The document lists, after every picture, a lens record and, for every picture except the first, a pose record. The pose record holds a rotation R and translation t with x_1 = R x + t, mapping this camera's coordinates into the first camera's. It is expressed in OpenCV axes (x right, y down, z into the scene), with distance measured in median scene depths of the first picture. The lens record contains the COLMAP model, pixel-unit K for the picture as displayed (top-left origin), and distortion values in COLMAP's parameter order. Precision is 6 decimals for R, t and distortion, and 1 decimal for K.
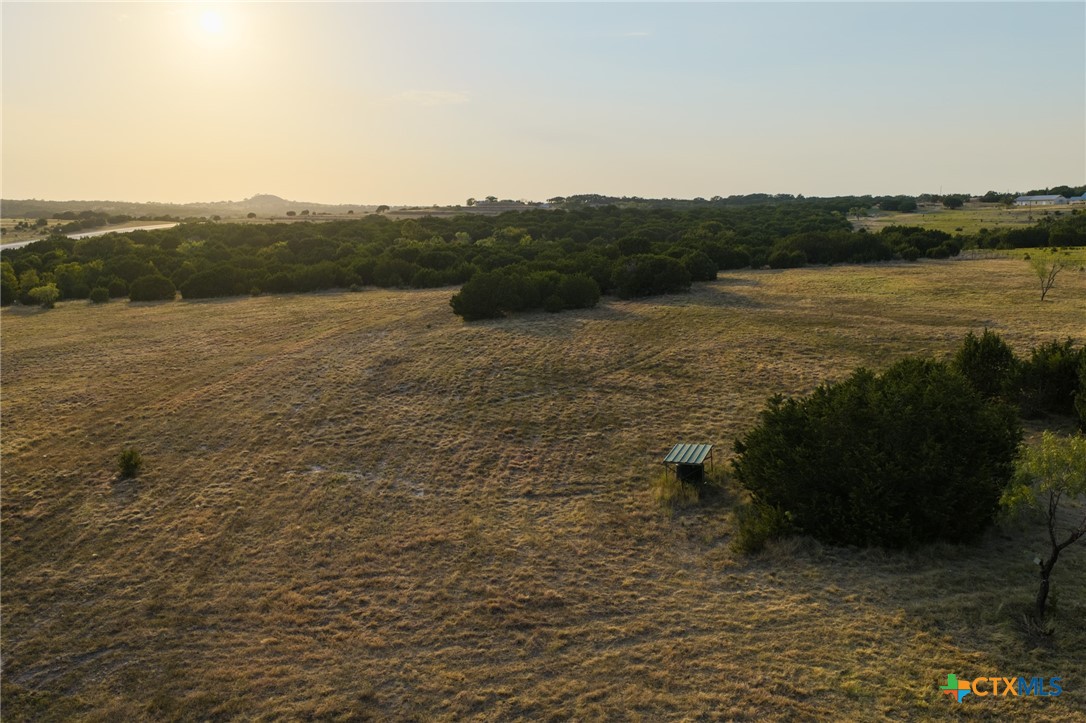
lens RADIAL K [[896.5, 0, 543.0], [0, 896.5, 361.5], [0, 0, 1]] dist [0.013524, -0.029254]
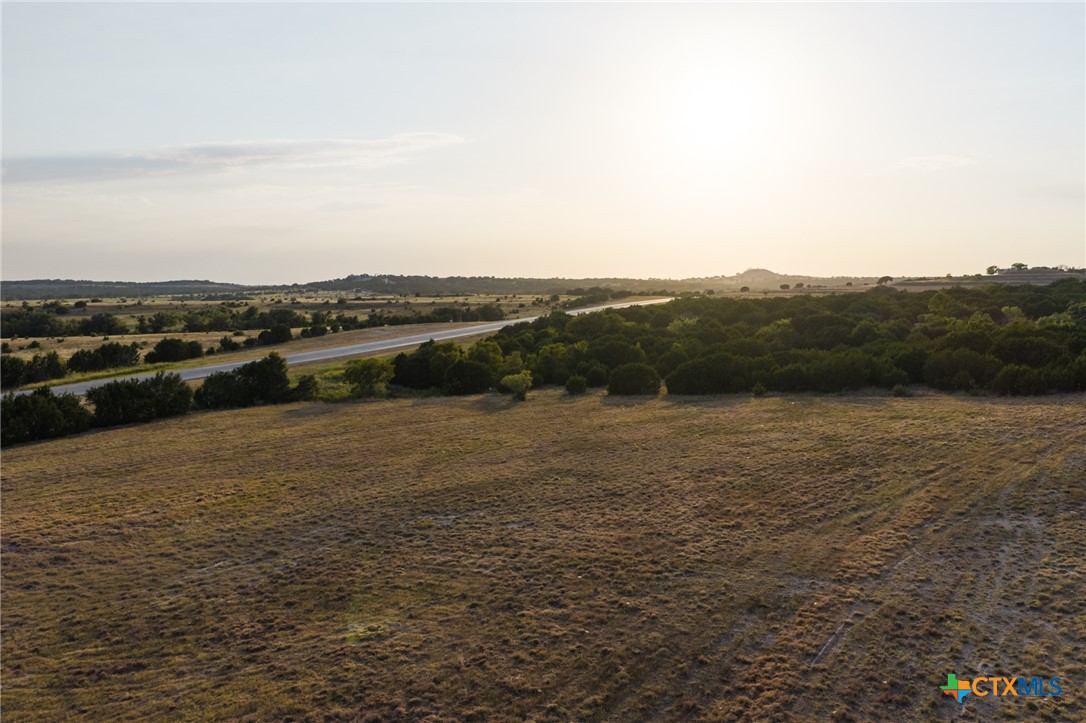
lens RADIAL K [[896.5, 0, 543.0], [0, 896.5, 361.5], [0, 0, 1]] dist [0.013524, -0.029254]
pose [[0.864006, 0.027585, -0.502724, -0.056246], [-0.067856, 0.995768, -0.061982, -0.023804], [0.498887, 0.087666, 0.862222, 0.147027]]
